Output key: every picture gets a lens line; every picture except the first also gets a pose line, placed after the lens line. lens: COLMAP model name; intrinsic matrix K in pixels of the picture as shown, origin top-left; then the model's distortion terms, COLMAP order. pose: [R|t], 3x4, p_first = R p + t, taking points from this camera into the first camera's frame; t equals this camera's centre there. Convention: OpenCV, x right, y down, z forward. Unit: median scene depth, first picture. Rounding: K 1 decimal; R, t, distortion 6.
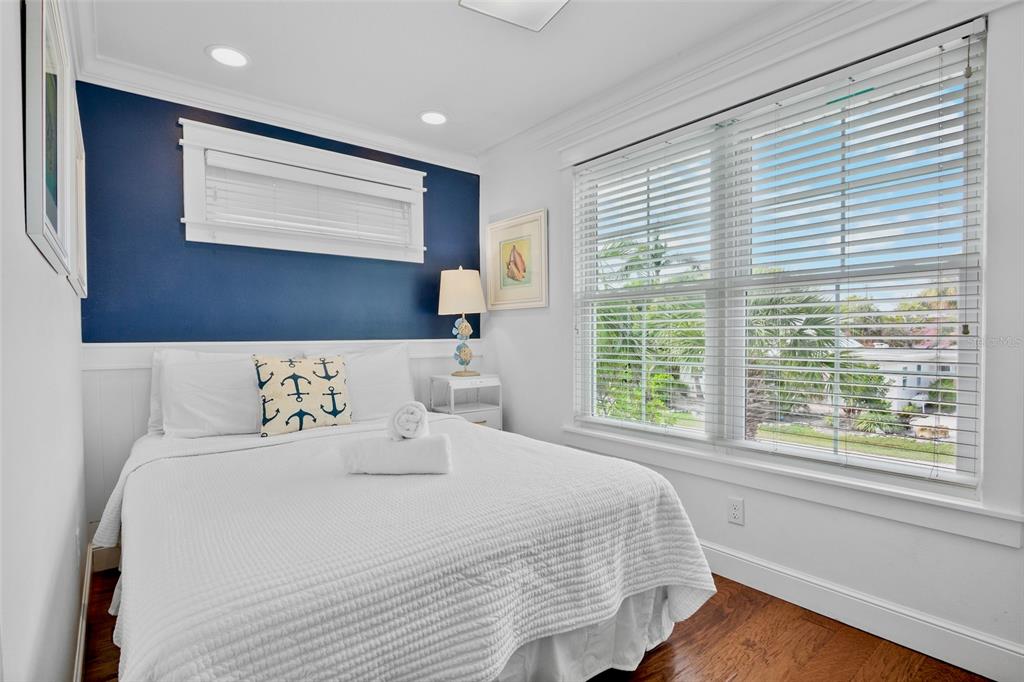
lens RADIAL K [[510.8, 0, 488.4], [0, 510.8, 337.9], [0, 0, 1]] dist [-0.000861, -0.000041]
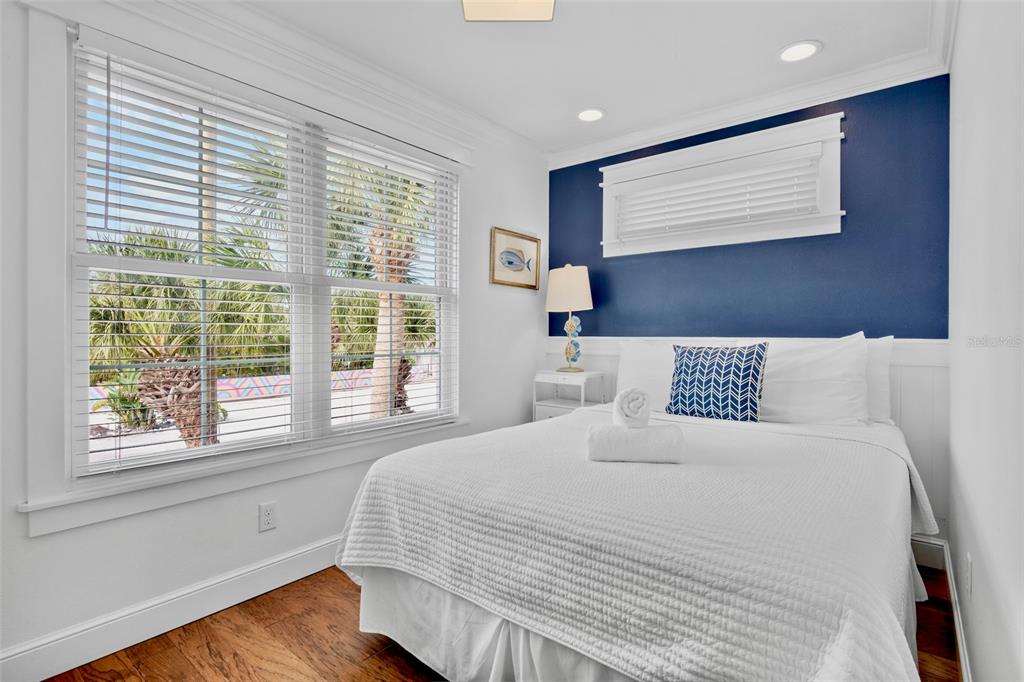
lens RADIAL K [[494.6, 0, 512.5], [0, 494.6, 329.7], [0, 0, 1]] dist [-0.000089, -0.000003]
pose [[0.245660, 0.004517, -0.969346, 0.609239], [0.006942, 0.999955, 0.006419, -0.012503], [0.969331, -0.008306, 0.245617, 0.450032]]
